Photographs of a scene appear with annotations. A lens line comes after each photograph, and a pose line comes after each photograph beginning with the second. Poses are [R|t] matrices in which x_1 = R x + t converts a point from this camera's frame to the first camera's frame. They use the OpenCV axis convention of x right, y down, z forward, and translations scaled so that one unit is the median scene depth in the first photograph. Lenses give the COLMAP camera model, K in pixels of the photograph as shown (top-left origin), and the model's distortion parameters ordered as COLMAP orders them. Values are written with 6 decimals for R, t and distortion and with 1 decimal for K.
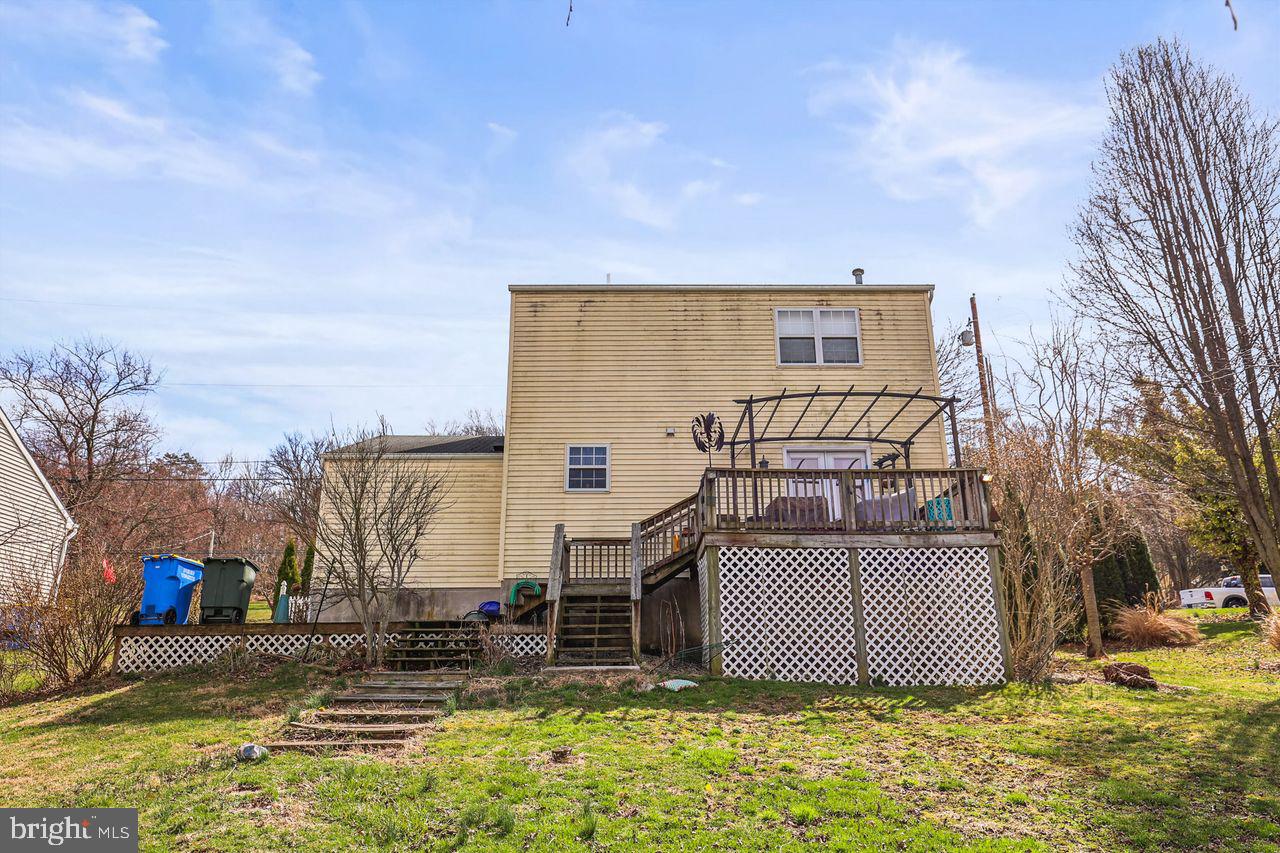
lens RADIAL K [[872.4, 0, 637.2], [0, 872.4, 424.1], [0, 0, 1]] dist [0.000964, 0.001412]
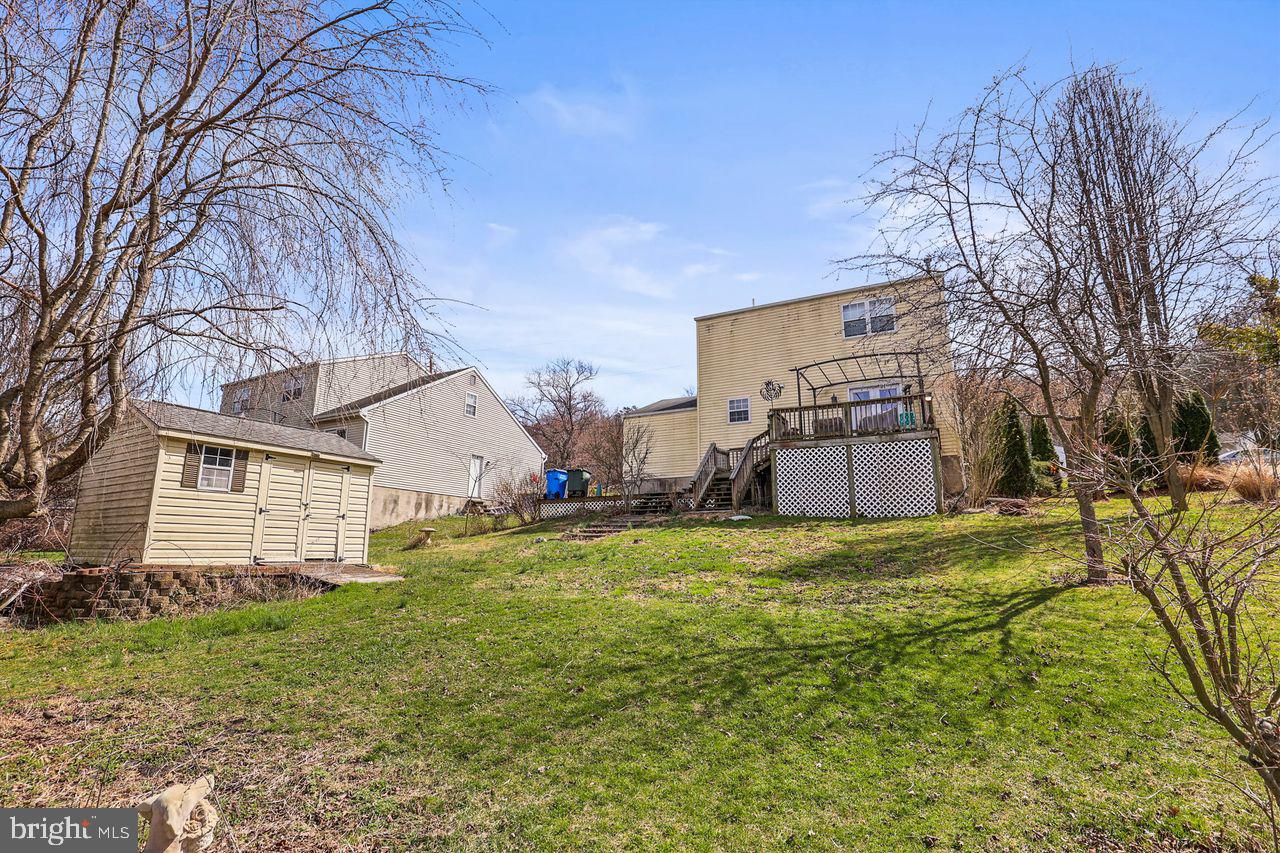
lens RADIAL K [[573.7, 0, 642.1], [0, 573.7, 427.6], [0, 0, 1]] dist [-0.026529, -0.000188]
pose [[0.885692, -0.088290, -0.455802, 0.351846], [0.134287, 0.988505, 0.069463, -0.030440], [0.444429, -0.122731, 0.887367, -0.214730]]
